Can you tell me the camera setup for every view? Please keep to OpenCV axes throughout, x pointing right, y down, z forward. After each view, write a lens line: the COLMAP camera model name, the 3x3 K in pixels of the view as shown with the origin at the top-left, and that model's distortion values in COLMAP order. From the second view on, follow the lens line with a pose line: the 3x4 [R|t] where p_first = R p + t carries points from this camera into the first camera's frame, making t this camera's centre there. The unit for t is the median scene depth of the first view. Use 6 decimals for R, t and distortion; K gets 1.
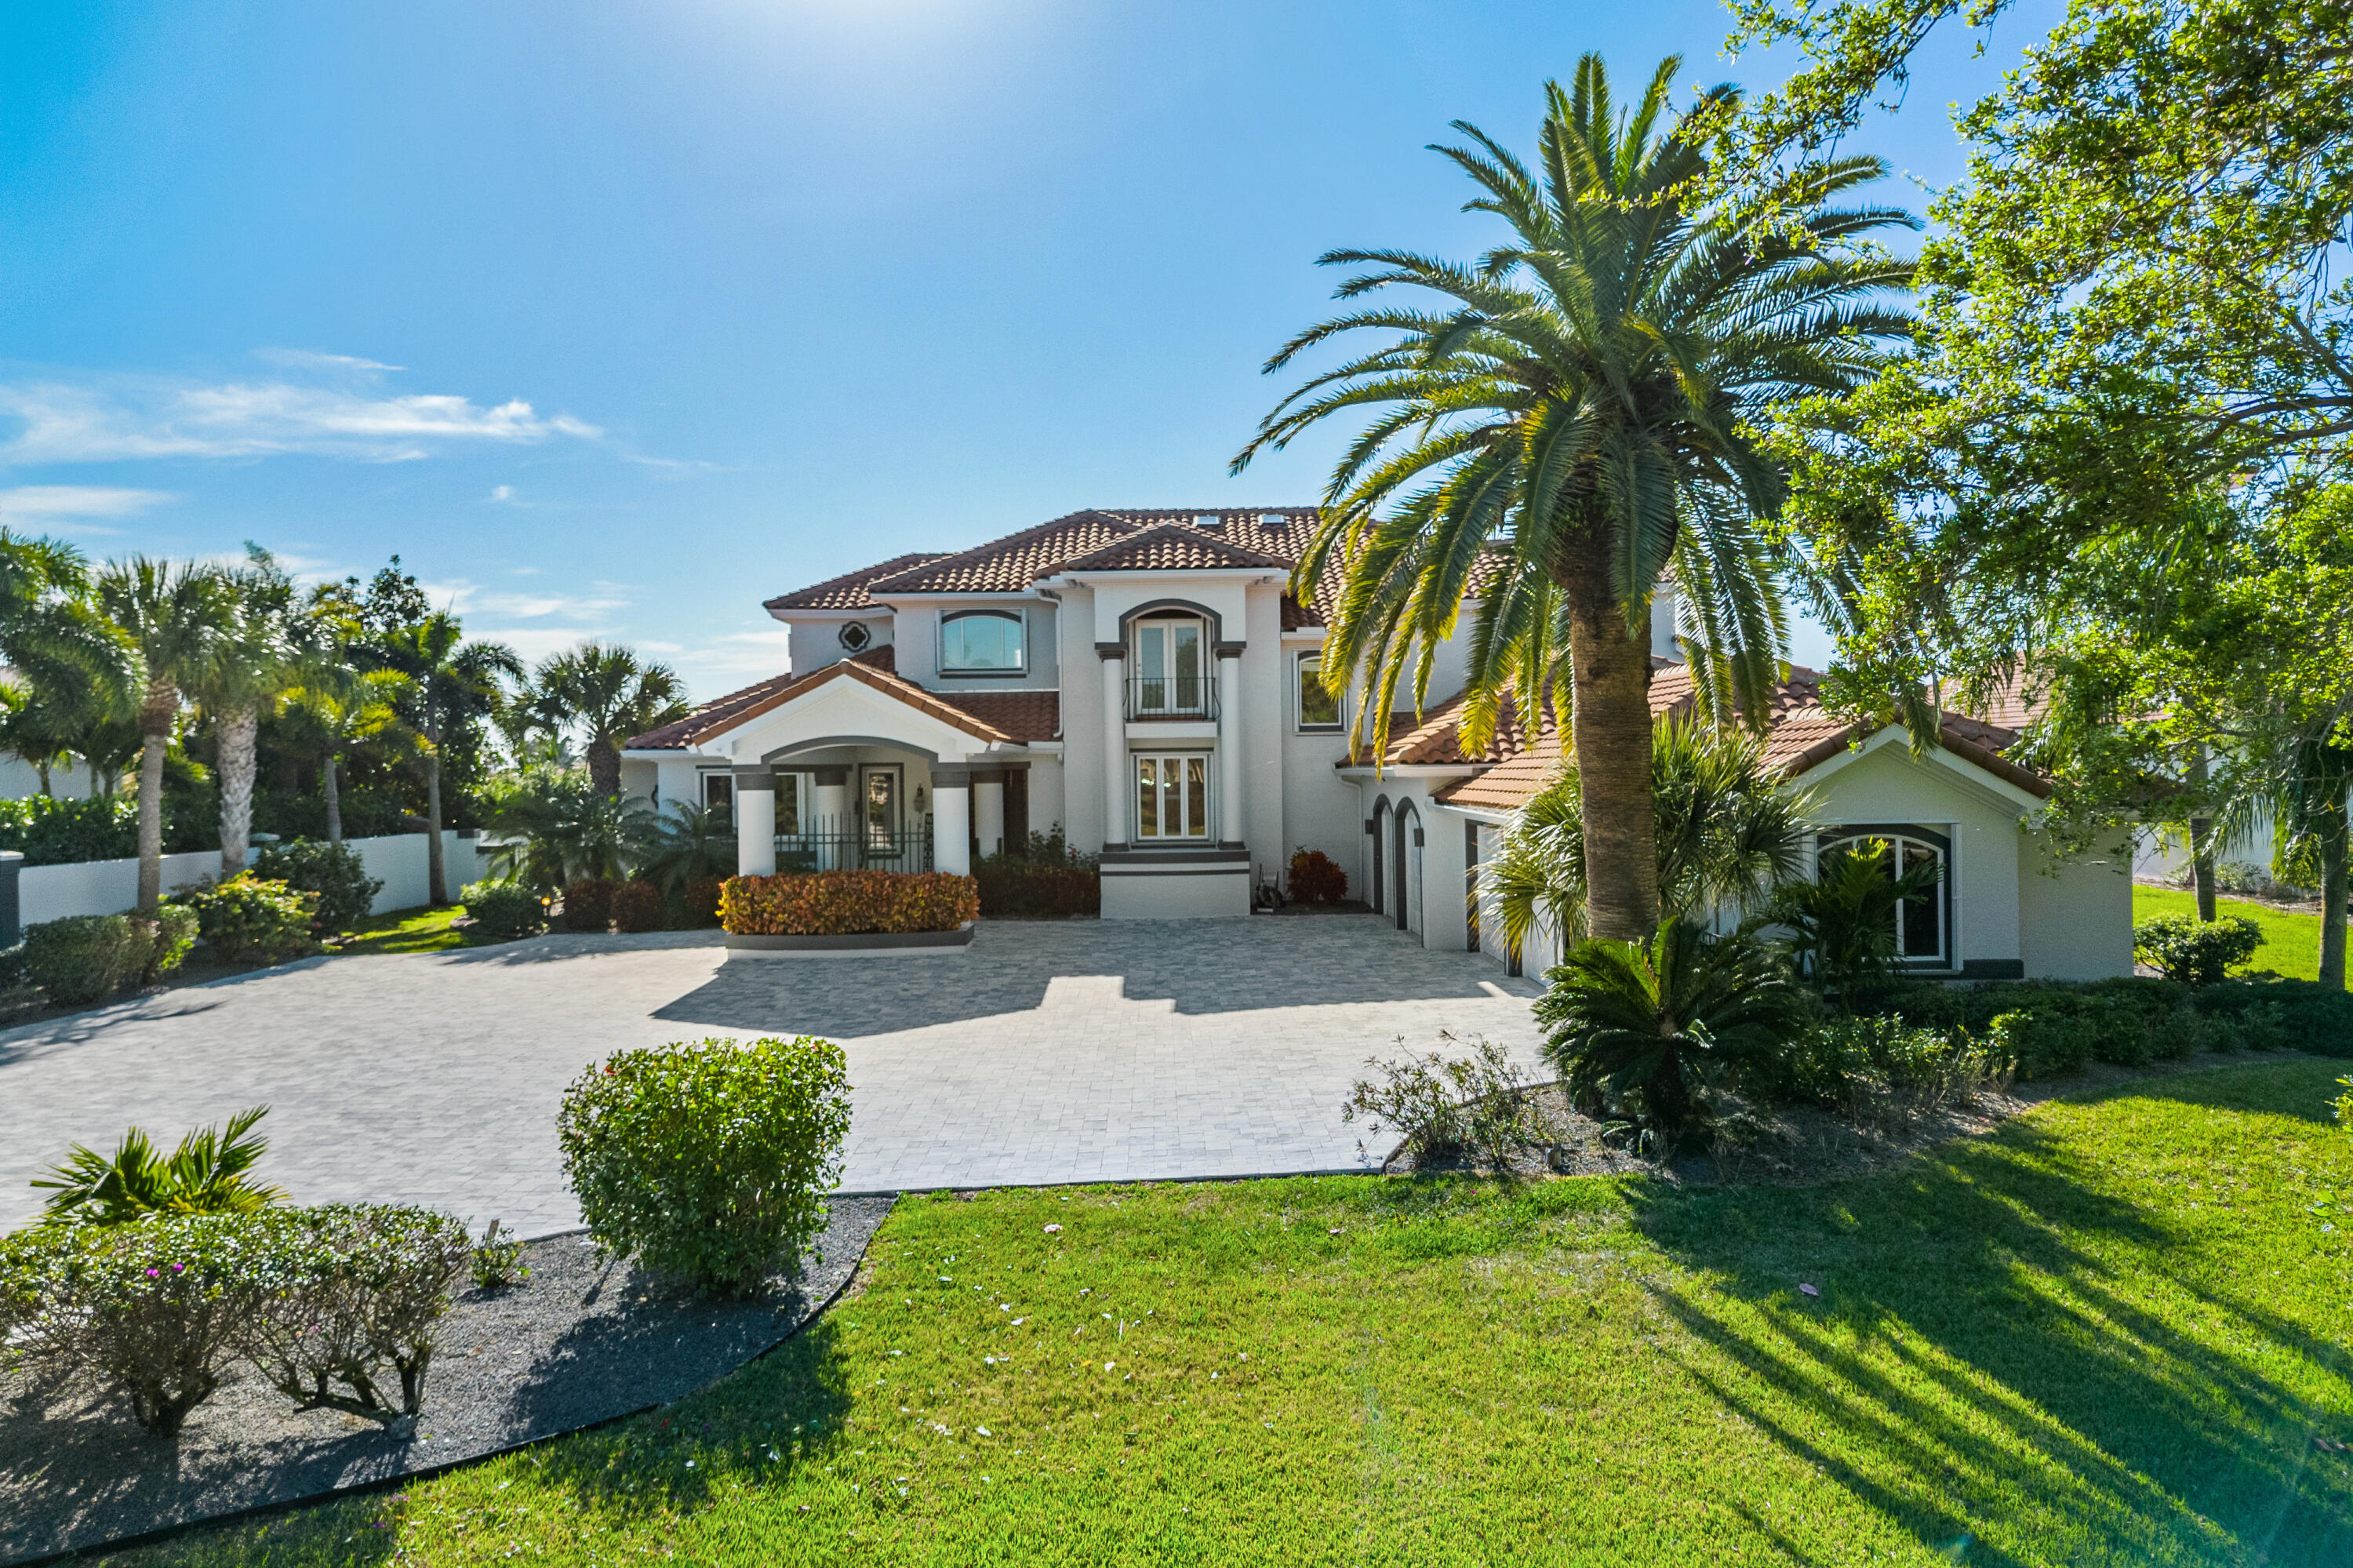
lens RADIAL K [[1644.3, 0, 1176.5], [0, 1644.3, 784.0], [0, 0, 1]] dist [0.086157, -0.101181]
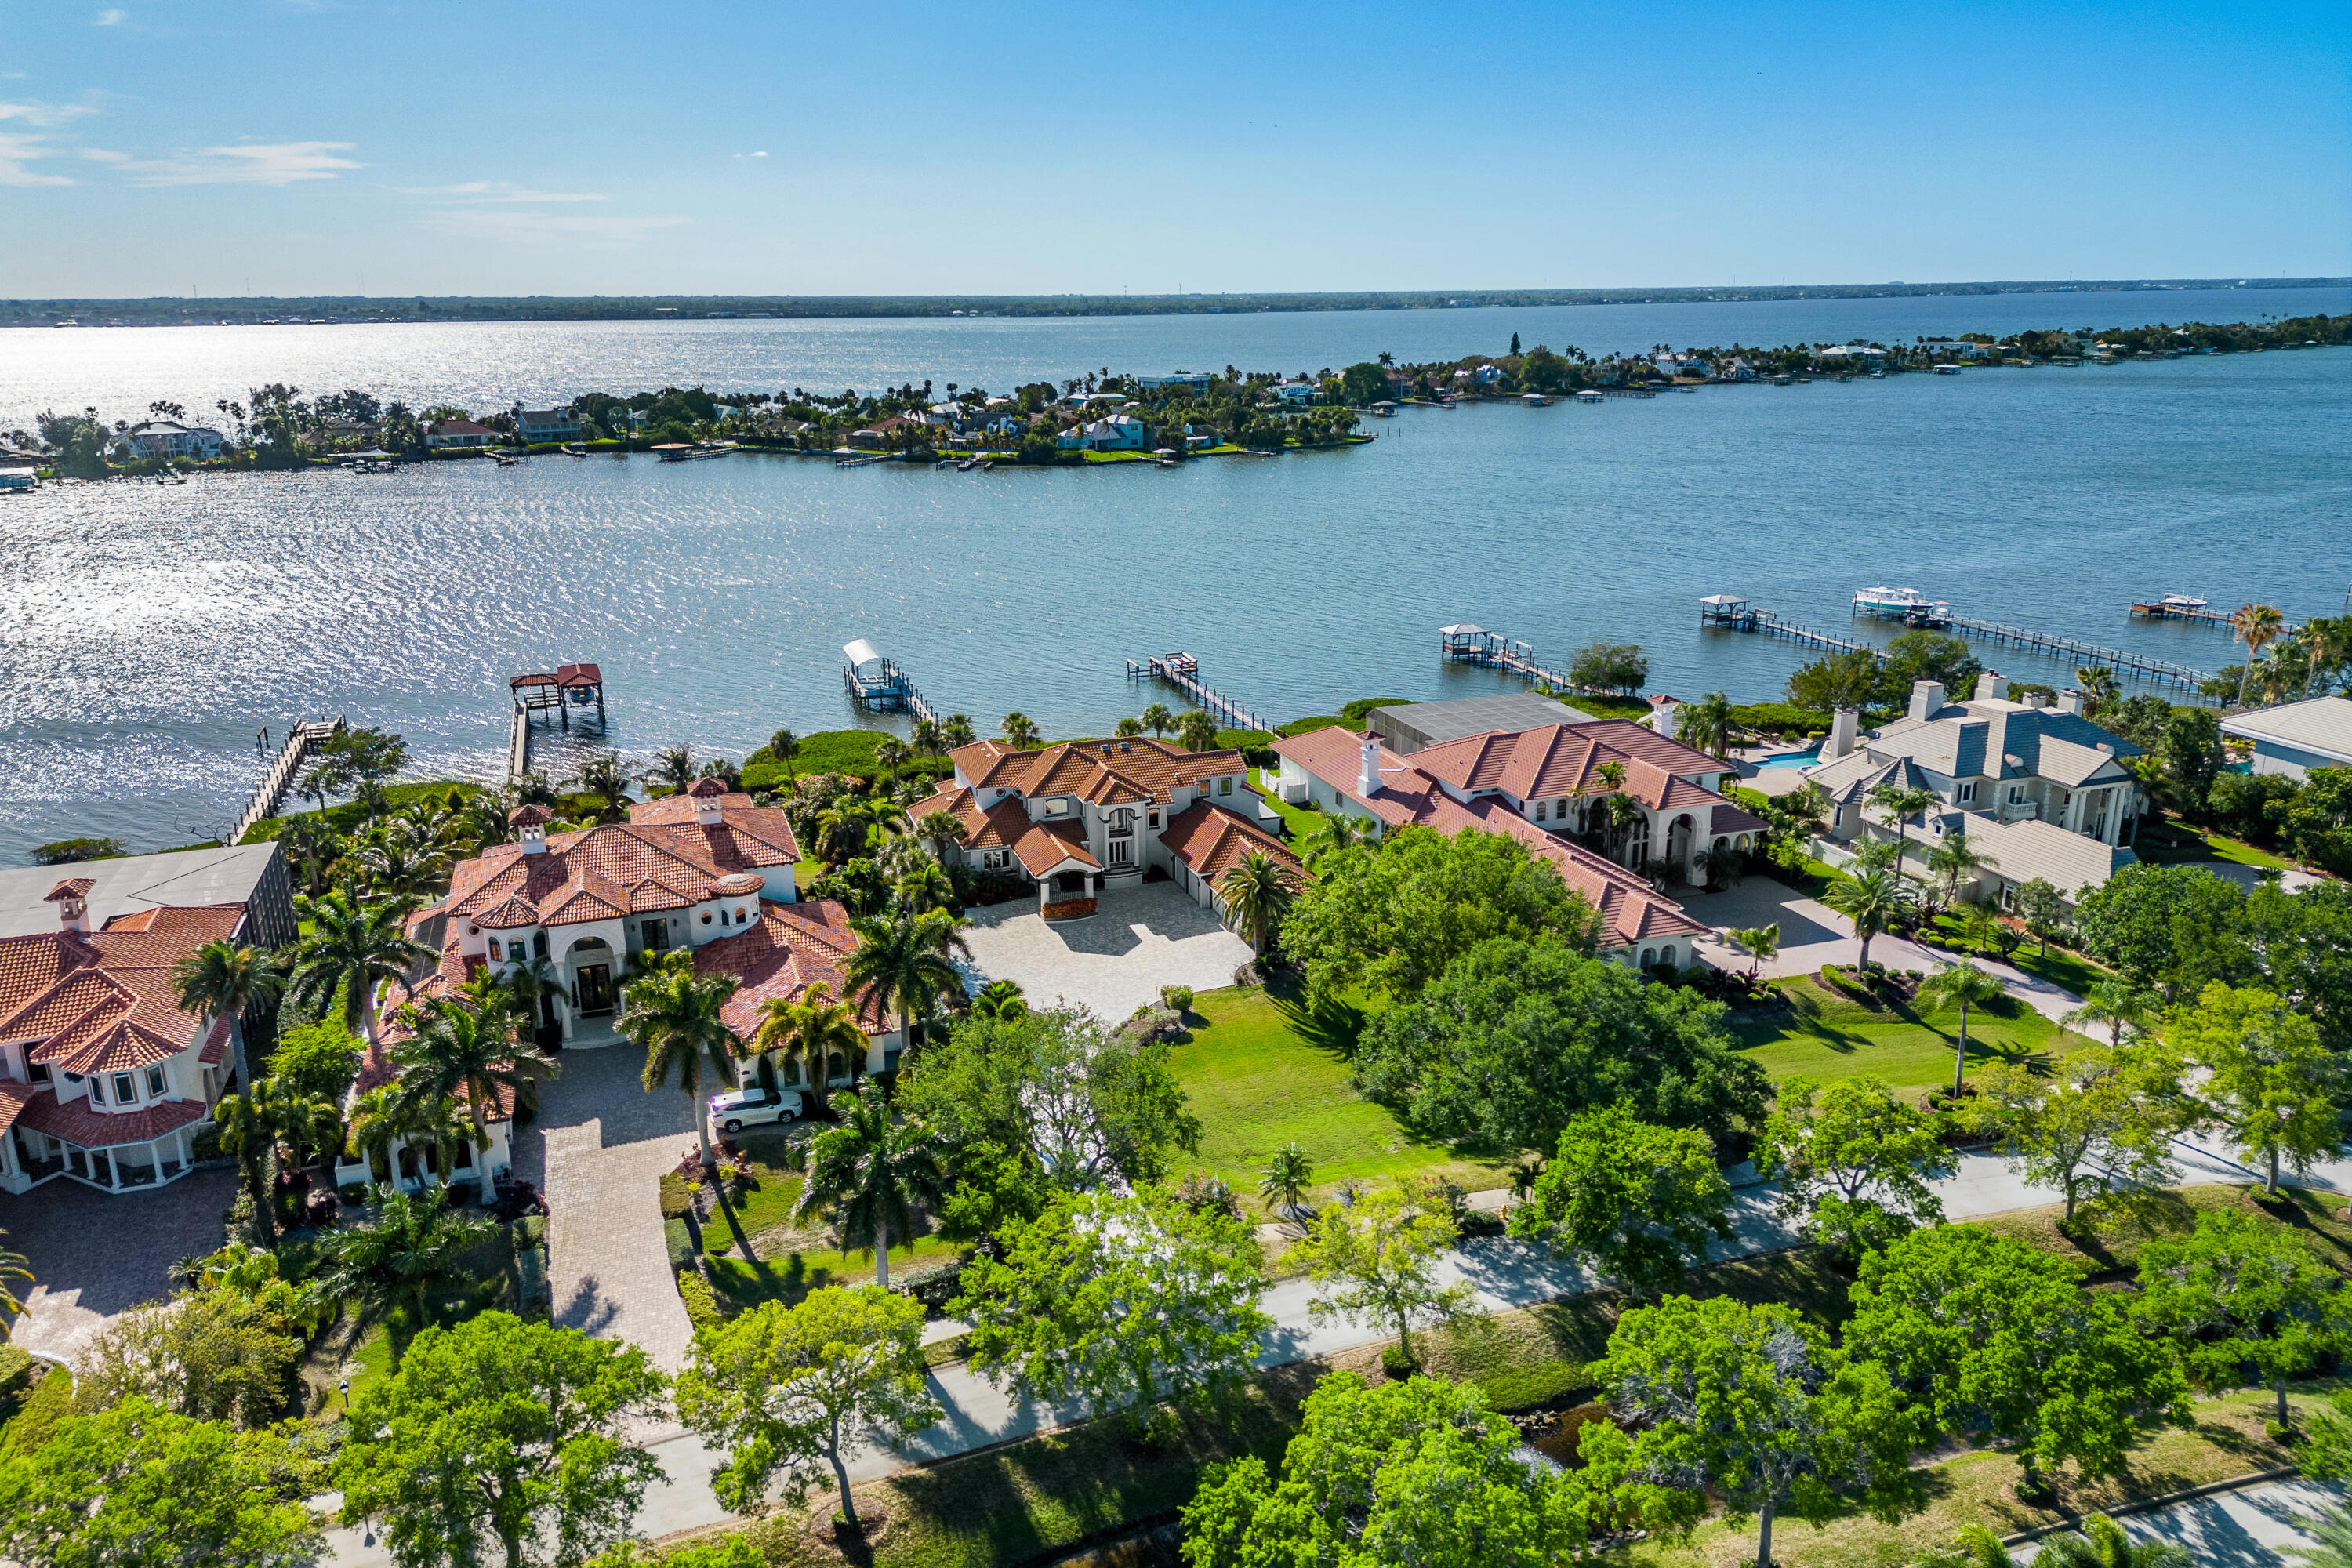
lens RADIAL K [[1643.6, 0, 1176.0], [0, 1643.6, 784.0], [0, 0, 1]] dist [0.086157, -0.101181]
pose [[0.948105, -0.084270, 0.306588, -1.036478], [-0.002282, 0.962410, 0.271590, -1.186933], [-0.317950, -0.258196, 0.912273, -2.466448]]
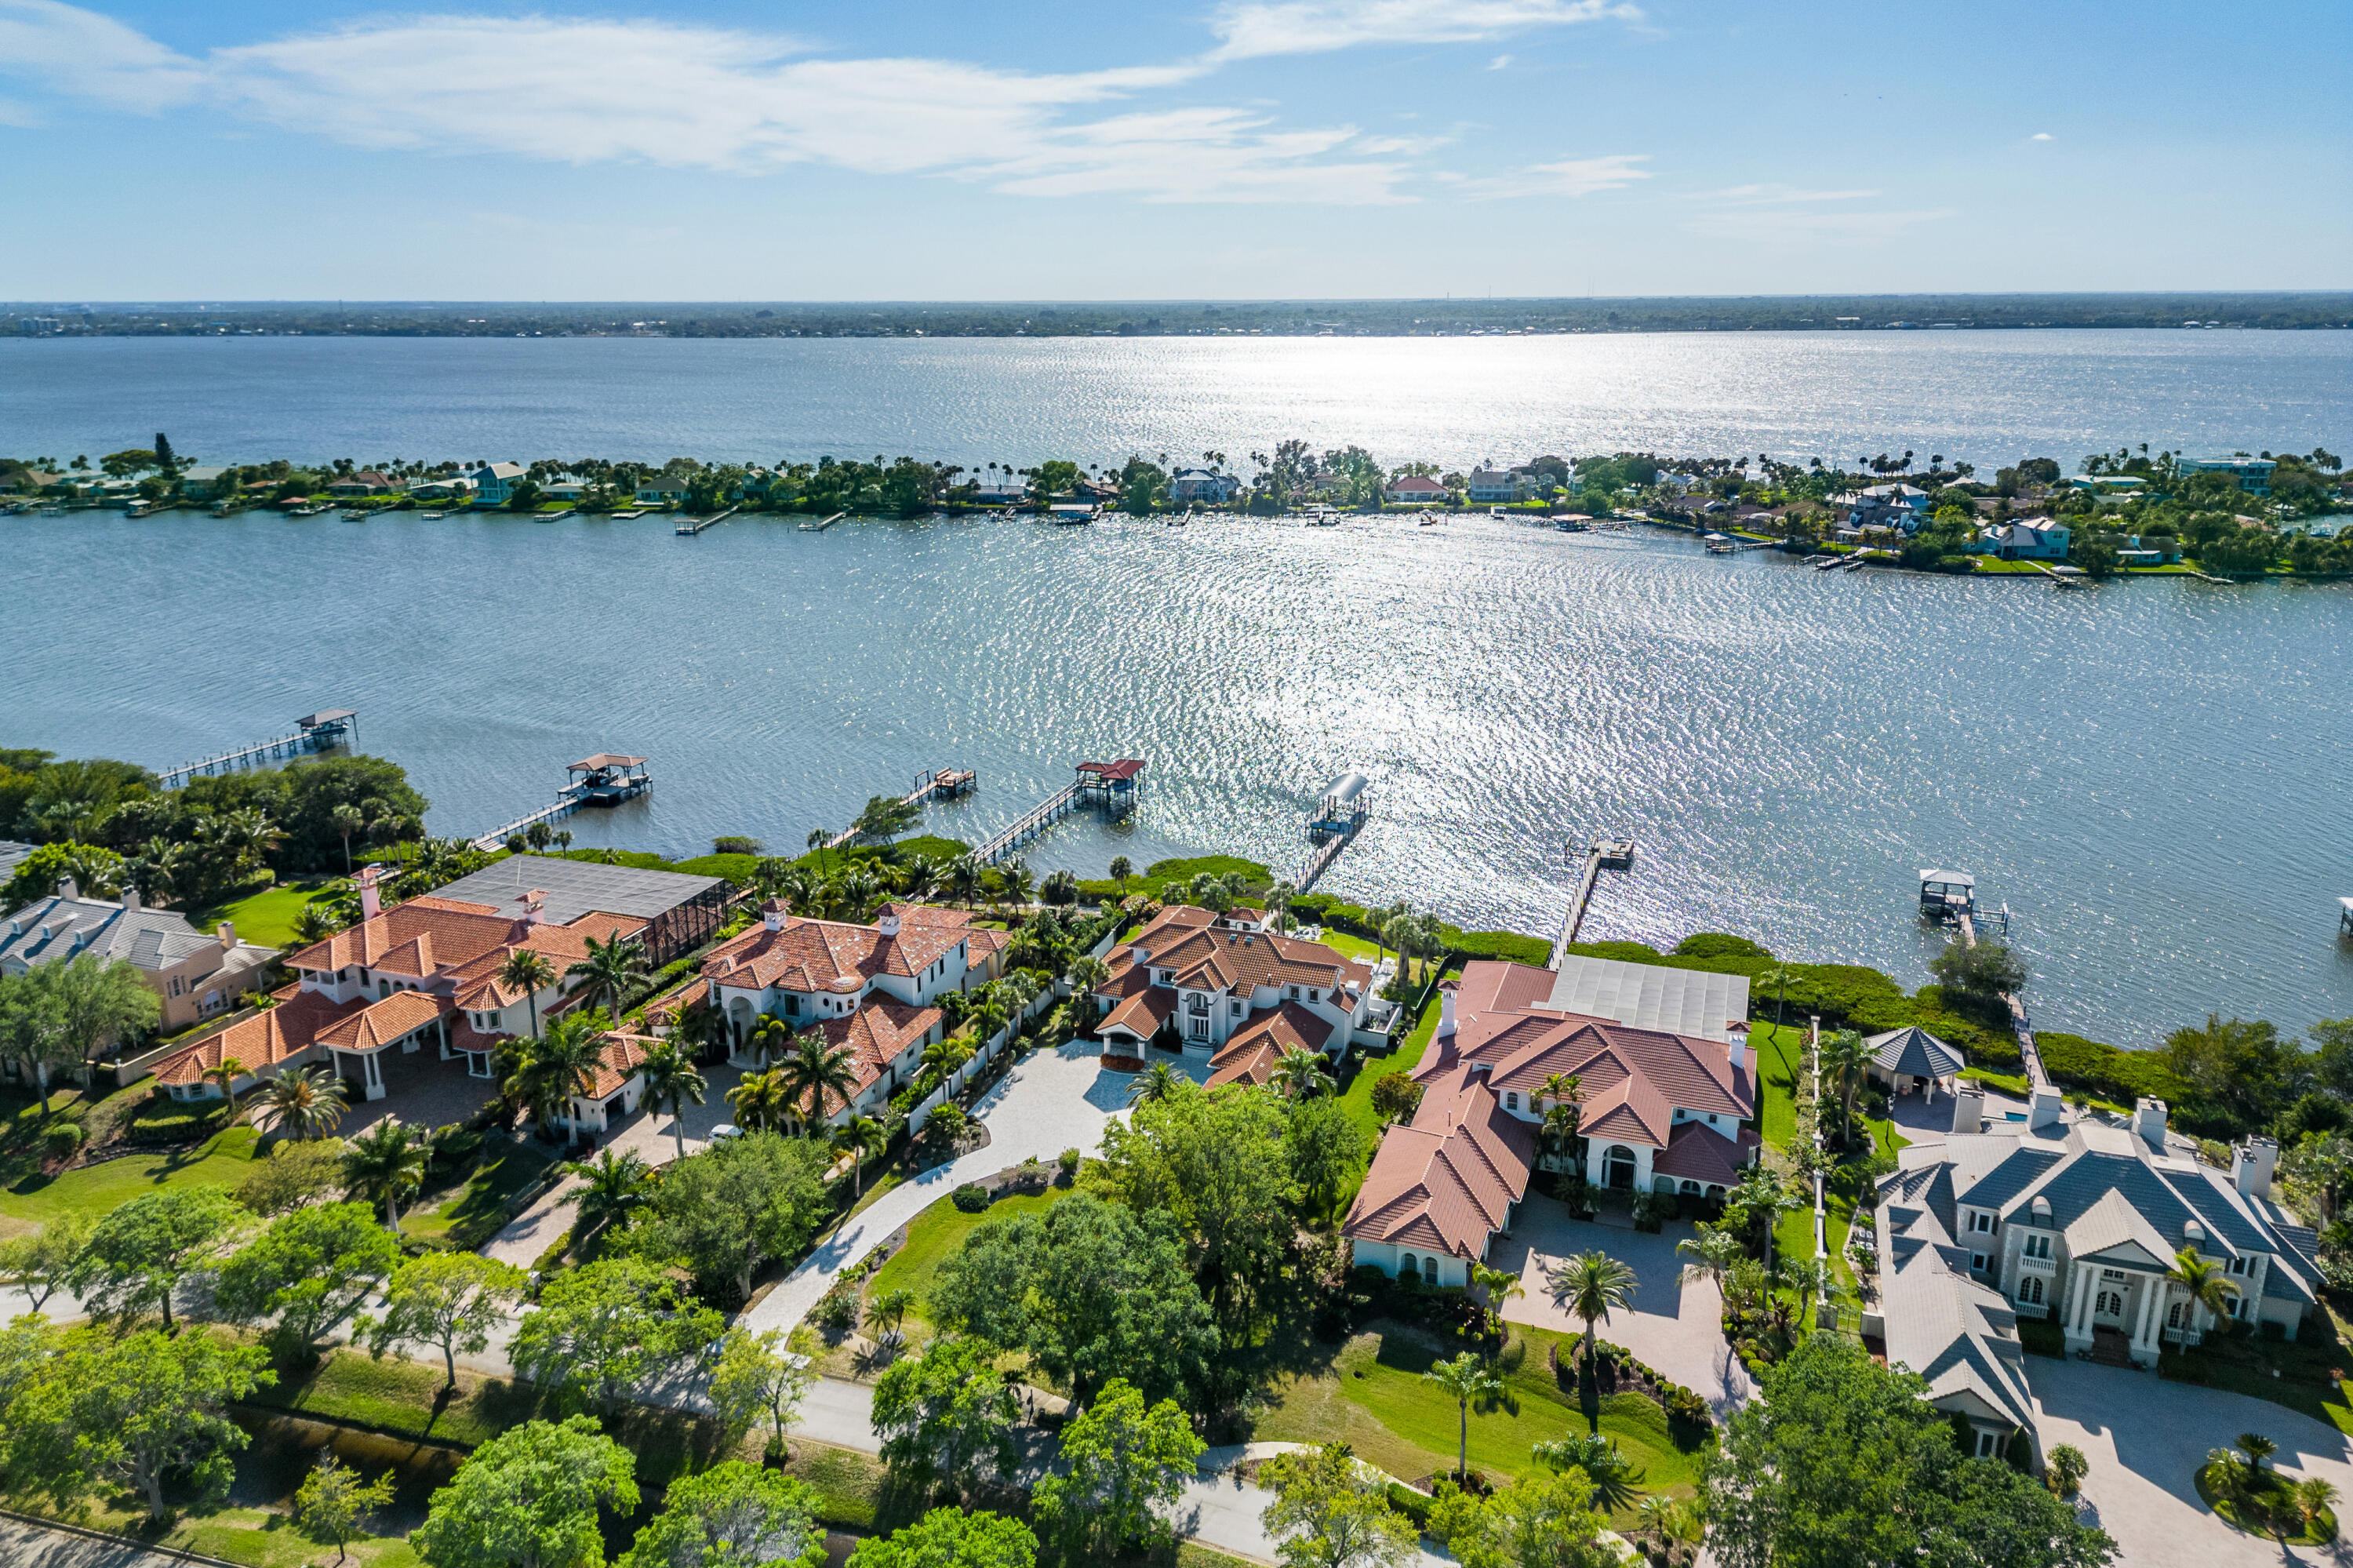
lens RADIAL K [[1644.3, 0, 1176.5], [0, 1644.3, 784.0], [0, 0, 1]] dist [0.086157, -0.101181]
pose [[0.936616, 0.108525, -0.333127, 1.398643], [-0.012265, 0.960390, 0.278389, -1.935445], [0.350144, -0.256658, 0.900847, -2.983476]]
